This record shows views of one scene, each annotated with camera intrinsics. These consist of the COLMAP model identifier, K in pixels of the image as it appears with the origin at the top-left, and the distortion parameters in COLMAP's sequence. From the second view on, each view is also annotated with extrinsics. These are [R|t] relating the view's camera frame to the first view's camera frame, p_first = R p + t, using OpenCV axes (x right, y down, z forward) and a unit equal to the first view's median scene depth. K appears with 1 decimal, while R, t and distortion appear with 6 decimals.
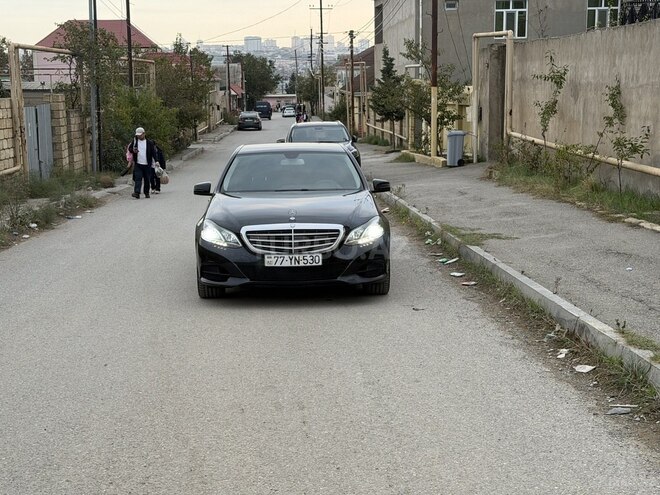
lens RADIAL K [[1069.3, 0, 329.1], [0, 1069.3, 253.3], [0, 0, 1]] dist [0.131350, 0.000000]
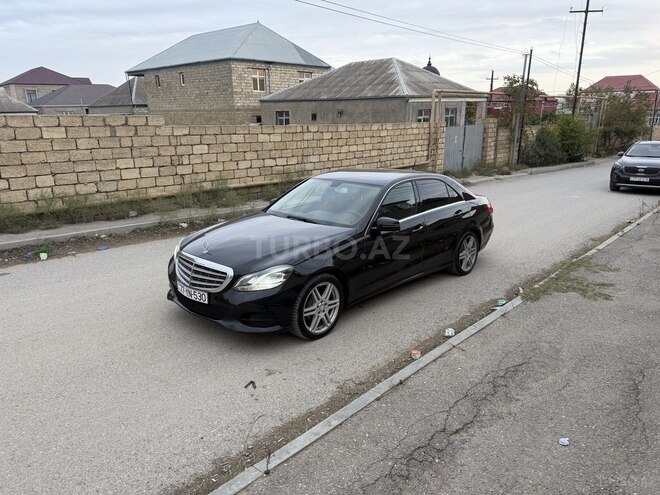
lens RADIAL K [[463.5, 0, 330.2], [0, 463.5, 252.5], [0, 0, 1]] dist [0.053648, -0.070192]
pose [[0.703308, 0.206821, -0.680134, 0.207963], [-0.111067, 0.976962, 0.182232, -0.074005], [0.702155, -0.052624, 0.710077, 0.444214]]
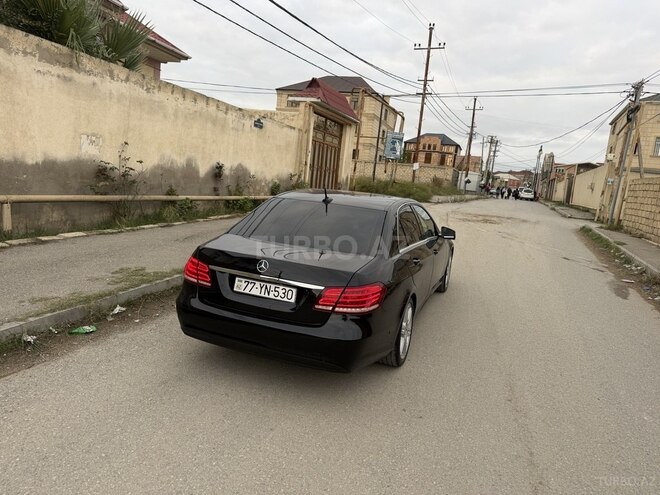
lens RADIAL K [[463.5, 0, 323.3], [0, 463.5, 253.3], [0, 0, 1]] dist [0.053648, -0.070192]
pose [[-0.911106, -0.139234, 0.387942, -0.131122], [-0.018839, 0.954299, 0.298258, -0.127764], [-0.411741, 0.264436, -0.872091, 1.014303]]
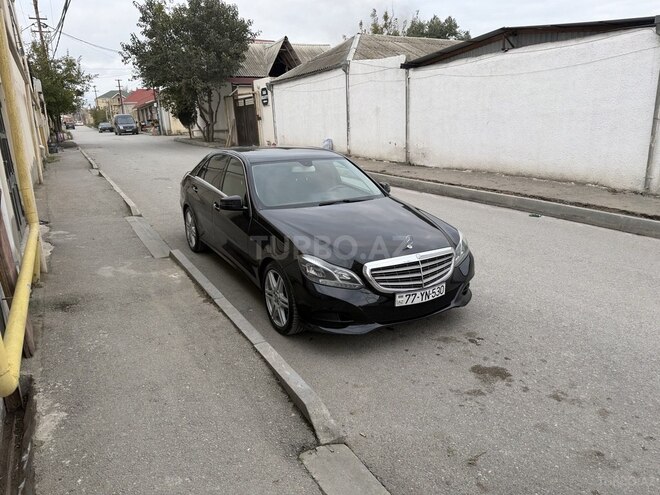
lens RADIAL K [[463.5, 0, 330.2], [0, 463.5, 244.5], [0, 0, 1]] dist [0.053648, -0.070192]
pose [[0.880664, -0.116046, 0.459309, -0.156636], [0.046213, 0.985954, 0.160498, -0.057510], [-0.471483, -0.120119, 0.873656, 0.403424]]
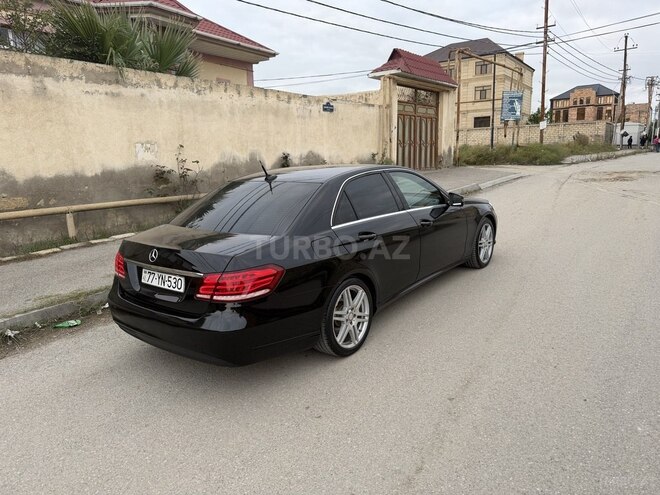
lens RADIAL K [[463.5, 0, 326.9], [0, 463.5, 249.4], [0, 0, 1]] dist [0.053648, -0.070192]
pose [[-0.761647, -0.088698, 0.641893, -0.209540], [0.145622, 0.941821, 0.302932, -0.112652], [-0.631418, 0.324201, -0.704418, 0.941122]]
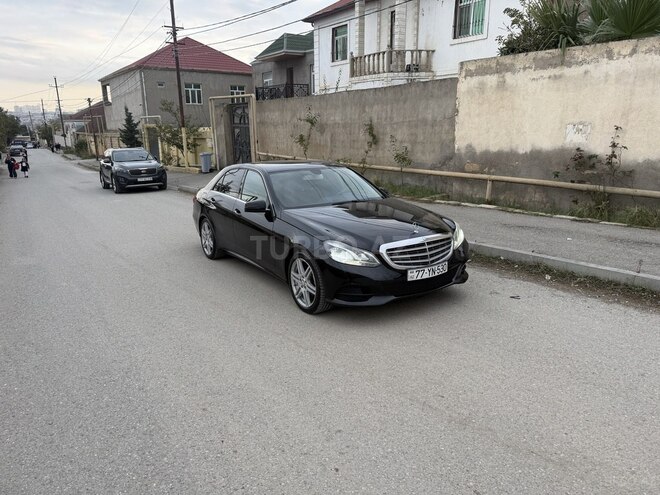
lens RADIAL K [[463.5, 0, 329.1], [0, 463.5, 245.4], [0, 0, 1]] dist [0.053648, -0.070192]
pose [[0.855087, -0.121871, 0.503957, -0.197753], [0.079976, 0.991353, 0.104038, -0.042577], [-0.512279, -0.048657, 0.857440, 0.378064]]
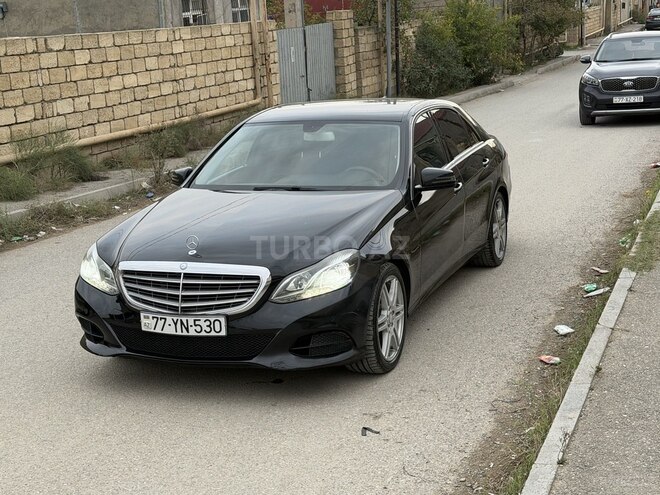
lens RADIAL K [[1069.3, 0, 331.5], [0, 1069.3, 249.9], [0, 0, 1]] dist [0.131350, 0.000000]
pose [[0.920319, 0.052302, -0.387657, 0.156956], [-0.018182, 0.995669, 0.091170, -0.052287], [0.390747, -0.076857, 0.917284, 0.278677]]
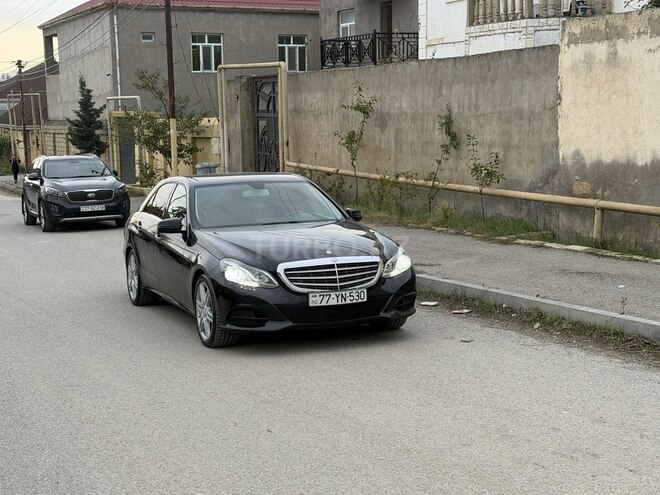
lens RADIAL K [[1069.3, 0, 330.3], [0, 1069.3, 244.5], [0, 0, 1]] dist [0.131350, 0.000000]
pose [[0.936499, -0.045007, 0.347770, -0.204379], [0.059025, 0.997811, -0.029814, -0.006927], [-0.345667, 0.048448, 0.937106, 0.081681]]
